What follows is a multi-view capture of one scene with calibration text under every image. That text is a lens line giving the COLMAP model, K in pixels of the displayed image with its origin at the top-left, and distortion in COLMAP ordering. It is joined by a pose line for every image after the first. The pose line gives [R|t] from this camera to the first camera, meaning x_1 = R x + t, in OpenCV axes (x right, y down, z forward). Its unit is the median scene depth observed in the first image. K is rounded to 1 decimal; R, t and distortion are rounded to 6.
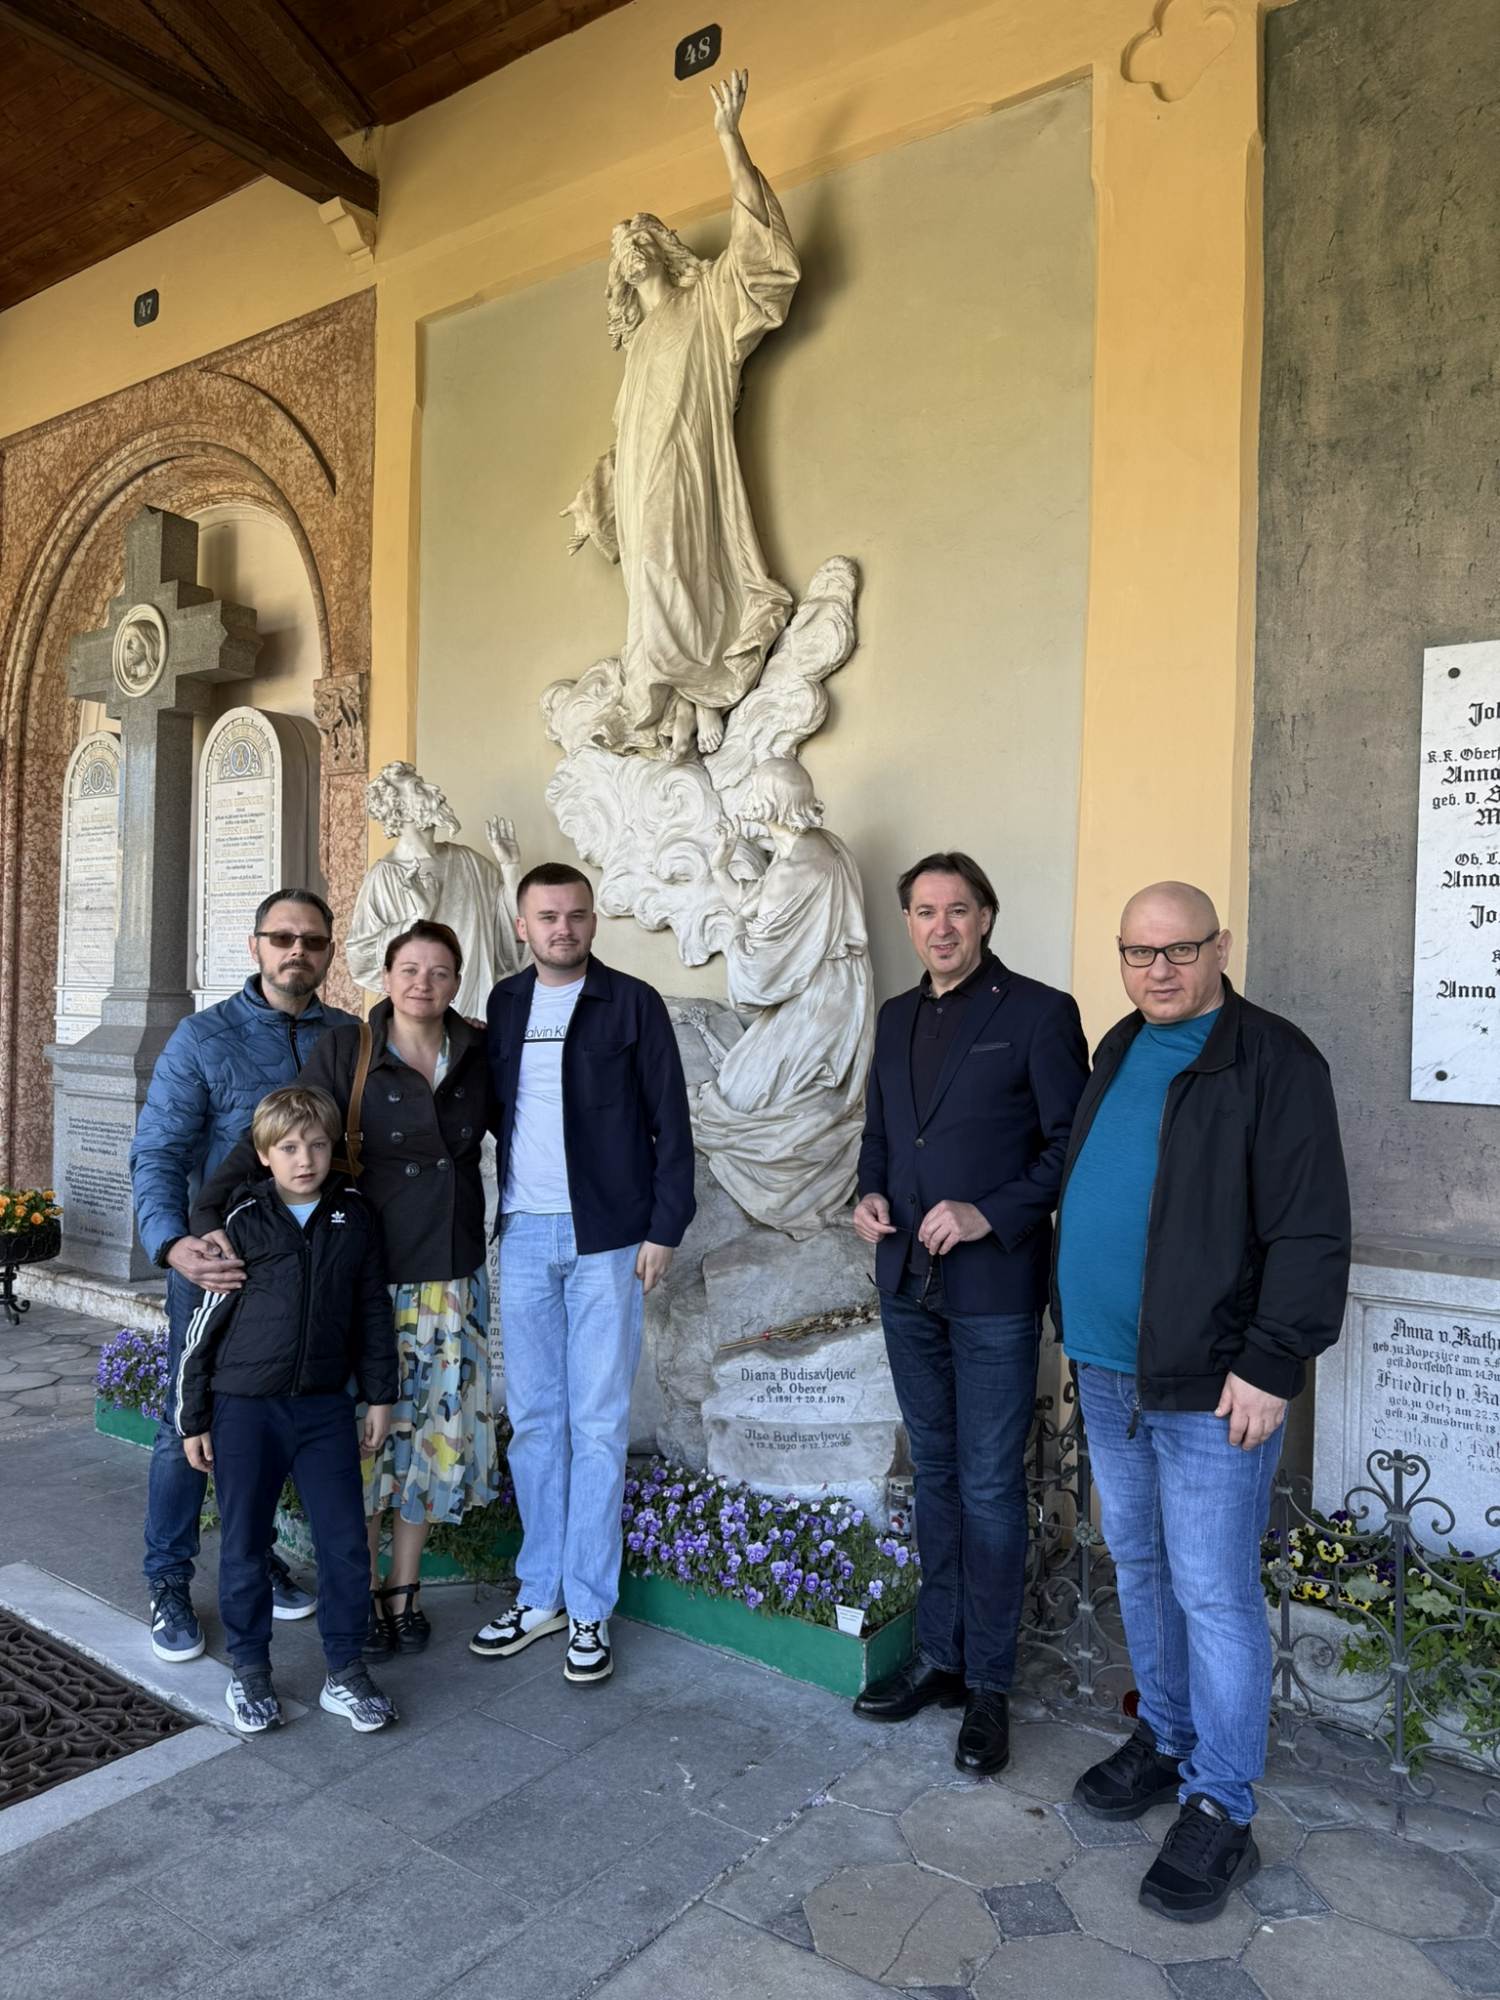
lens RADIAL K [[1442.4, 0, 750.0], [0, 1442.4, 1000.0], [0, 0, 1]] dist [0.026030, -0.030764]
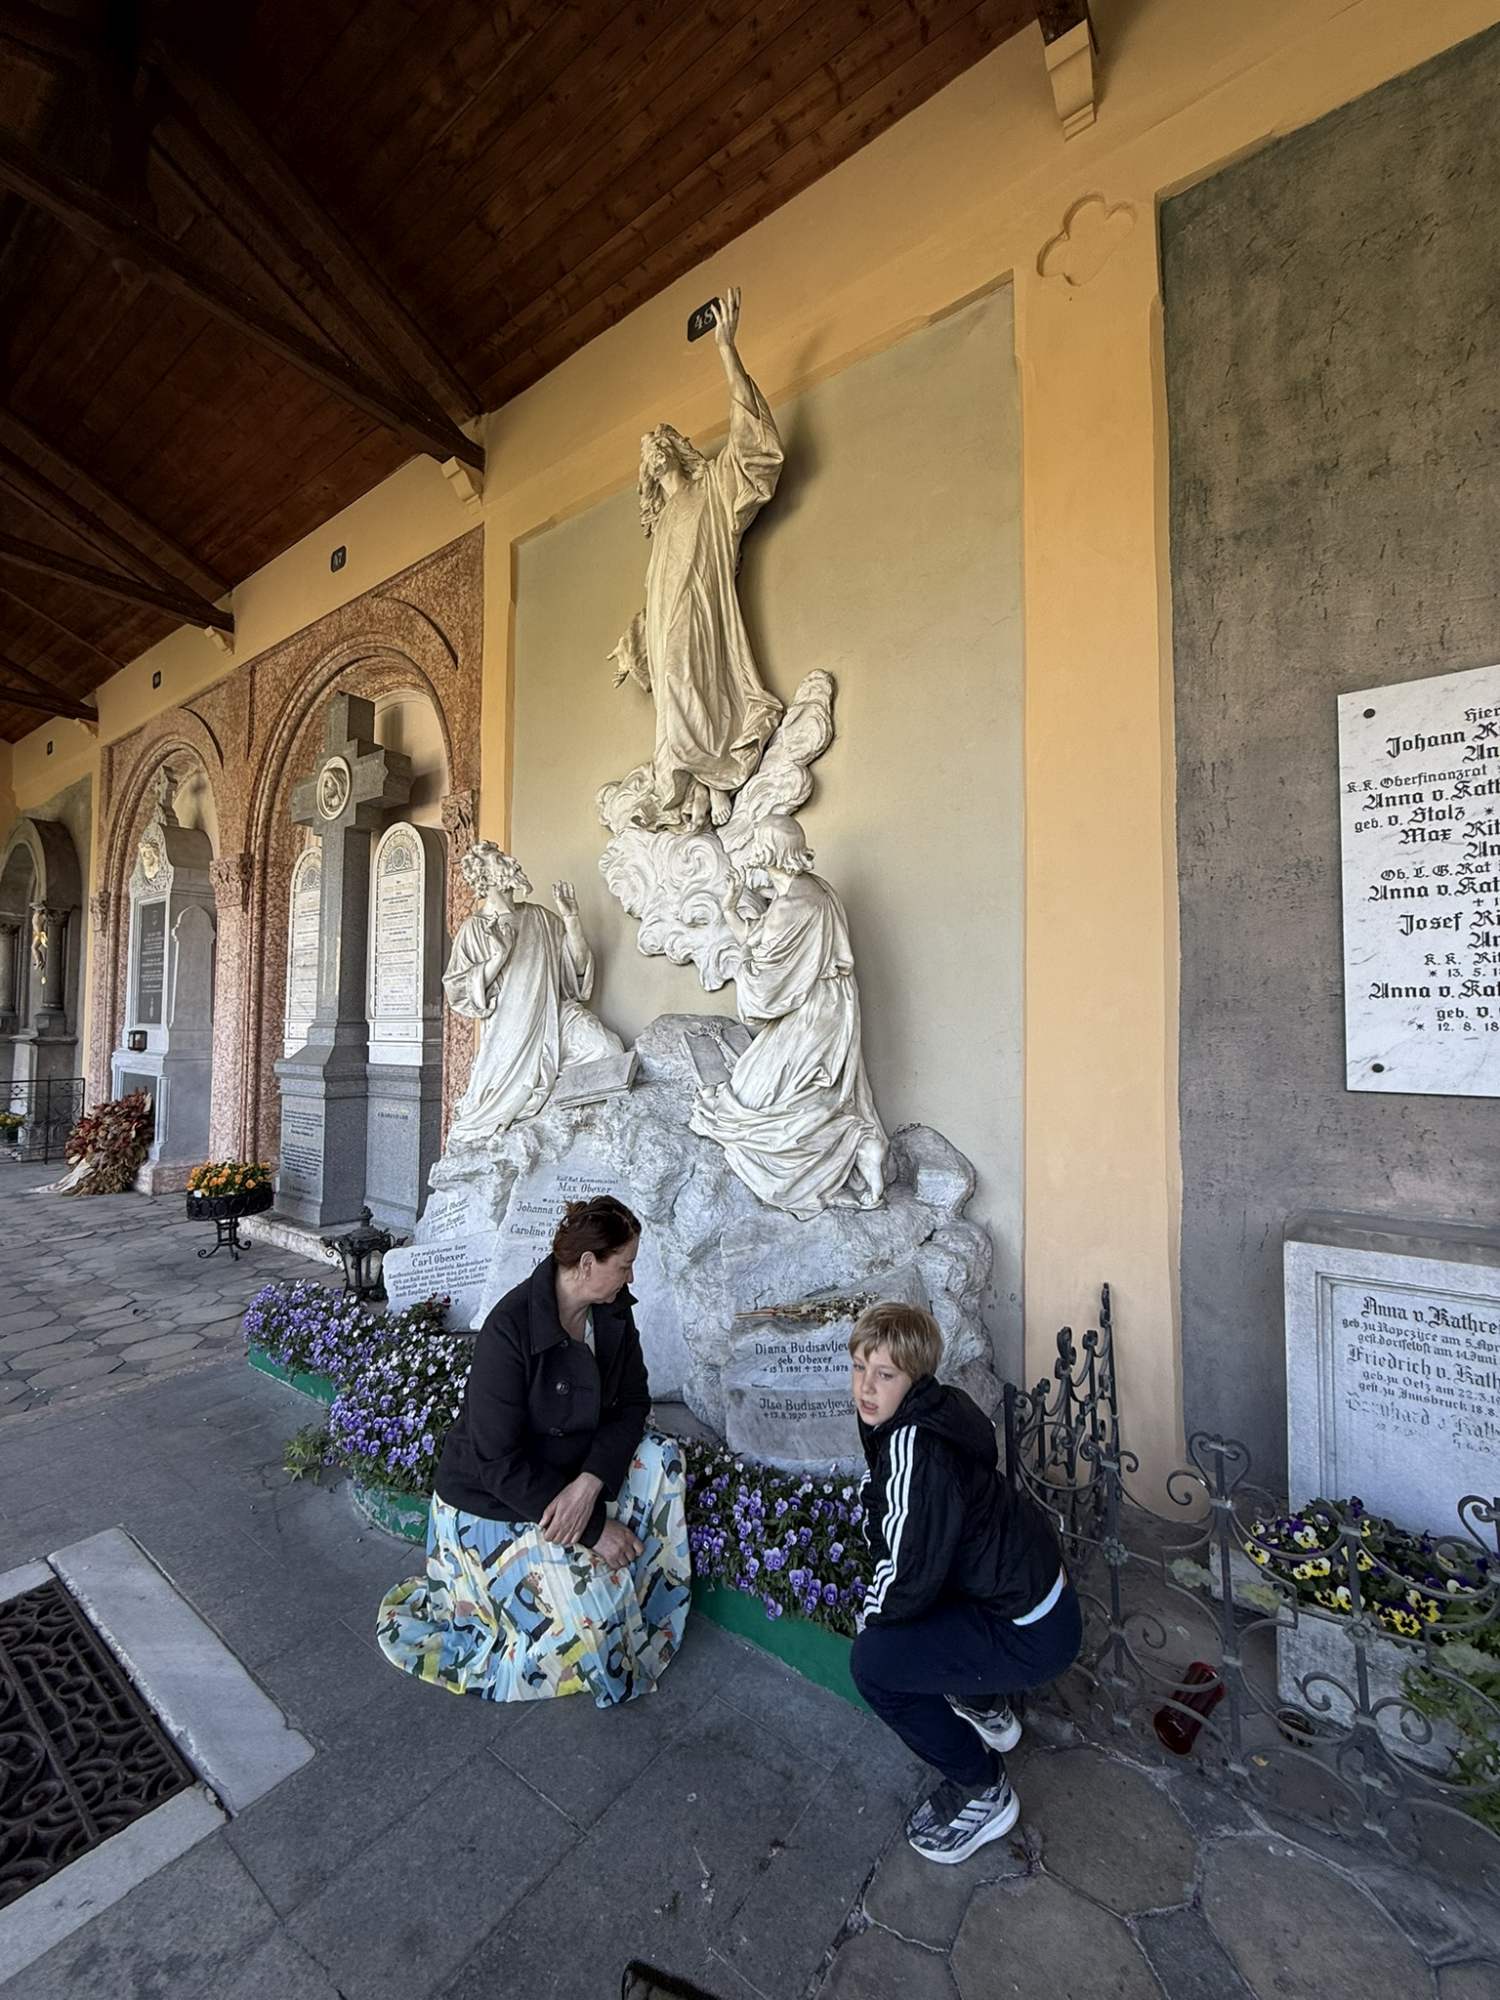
lens RADIAL K [[799.2, 0, 757.0], [0, 799.2, 990.2], [0, 0, 1]] dist [-0.000129, 0.000059]
pose [[0.999806, -0.019034, 0.004989, -0.002227], [0.019226, 0.998941, -0.041793, 0.007326], [-0.004188, 0.041881, 0.999114, 0.321941]]
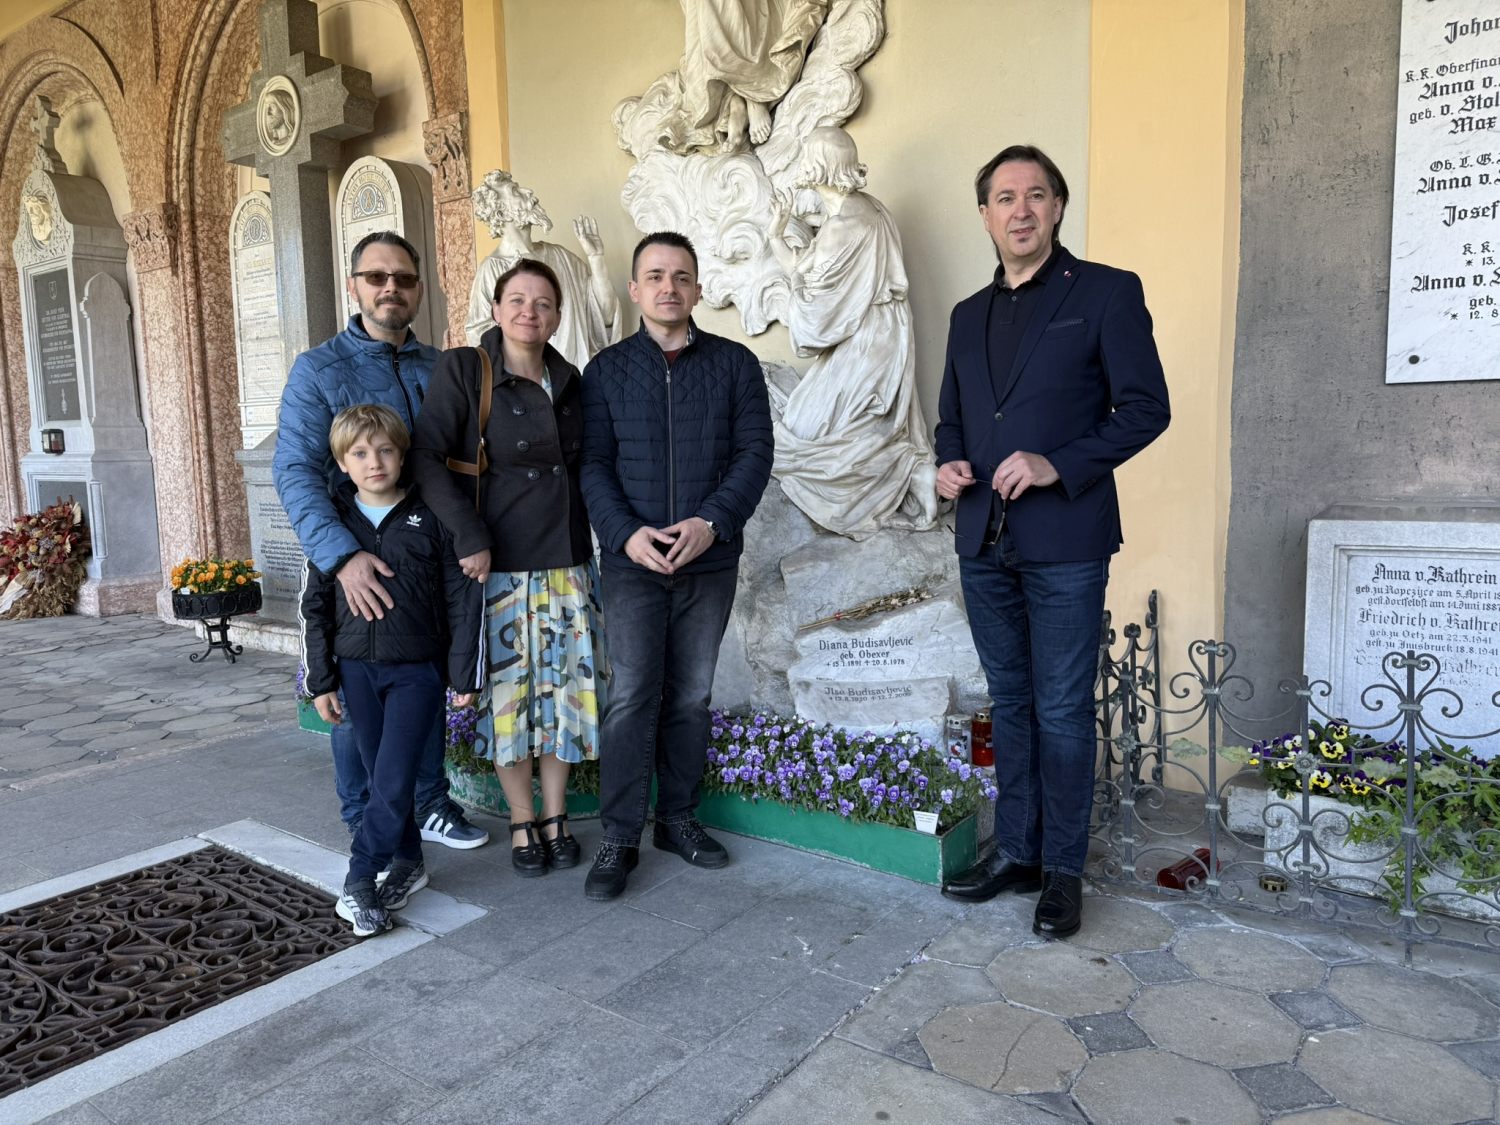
lens RADIAL K [[1081.8, 0, 761.5], [0, 1081.8, 563.6], [0, 0, 1]] dist [0.026030, -0.030764]
pose [[0.998863, -0.045487, -0.014293, -0.034191], [0.046800, 0.992657, 0.111539, 0.077581], [0.009114, -0.112081, 0.993657, 0.091663]]
